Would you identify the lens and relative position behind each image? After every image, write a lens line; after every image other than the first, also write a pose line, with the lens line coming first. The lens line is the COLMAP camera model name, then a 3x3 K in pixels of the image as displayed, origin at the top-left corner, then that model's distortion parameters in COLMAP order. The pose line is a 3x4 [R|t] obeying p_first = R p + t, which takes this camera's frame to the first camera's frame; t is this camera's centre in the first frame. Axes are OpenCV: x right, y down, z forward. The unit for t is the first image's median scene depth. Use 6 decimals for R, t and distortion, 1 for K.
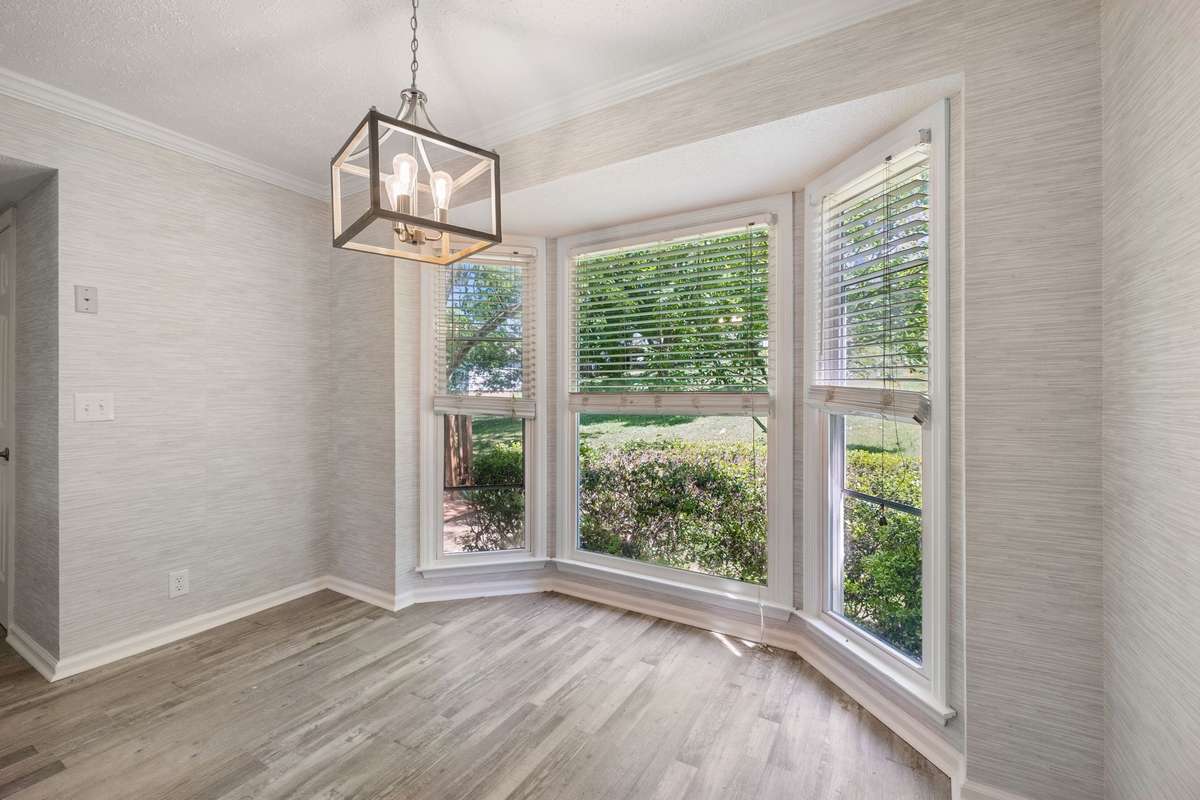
lens RADIAL K [[495.8, 0, 596.2], [0, 495.8, 391.5], [0, 0, 1]] dist [0.000957, 0.000105]
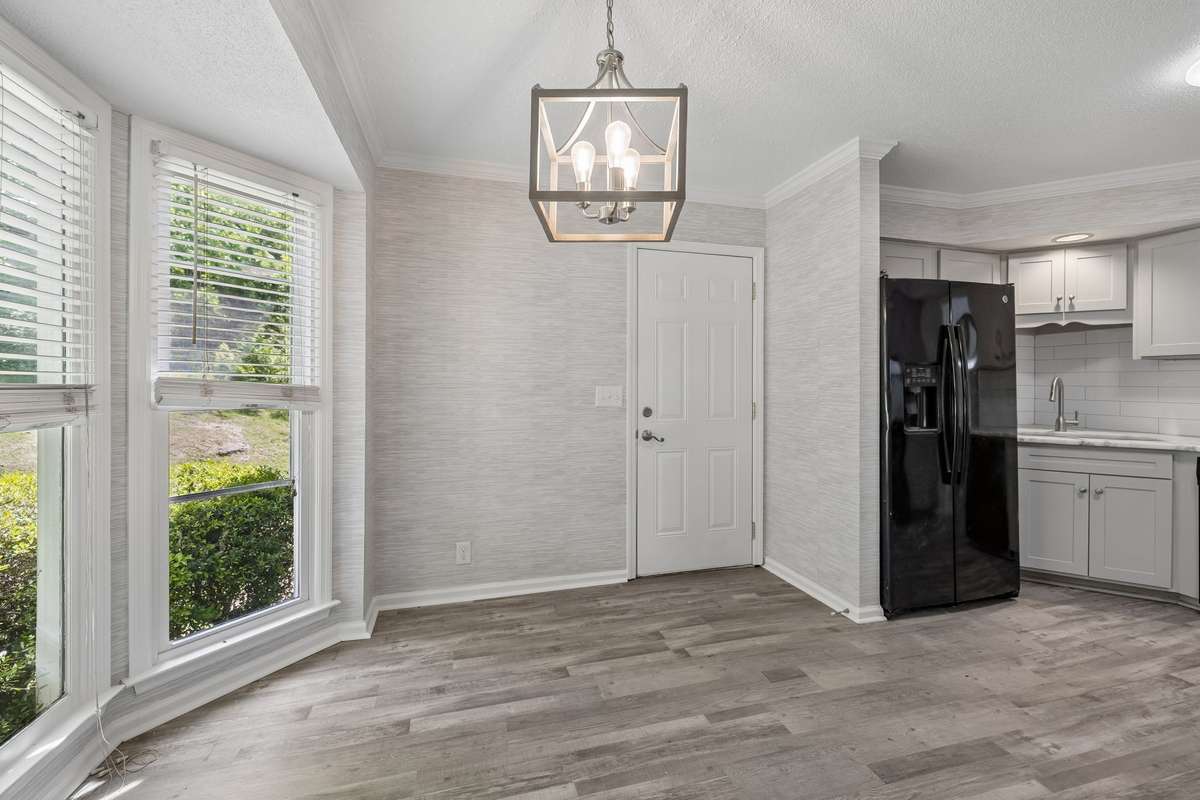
lens RADIAL K [[508.8, 0, 598.6], [0, 508.8, 386.3], [0, 0, 1]] dist [0.001356, -0.000145]
pose [[-0.721003, -0.000136, 0.692932, -0.572278], [-0.002598, 0.999993, -0.002507, 0.001956], [-0.692927, -0.003608, -0.720999, 0.971080]]
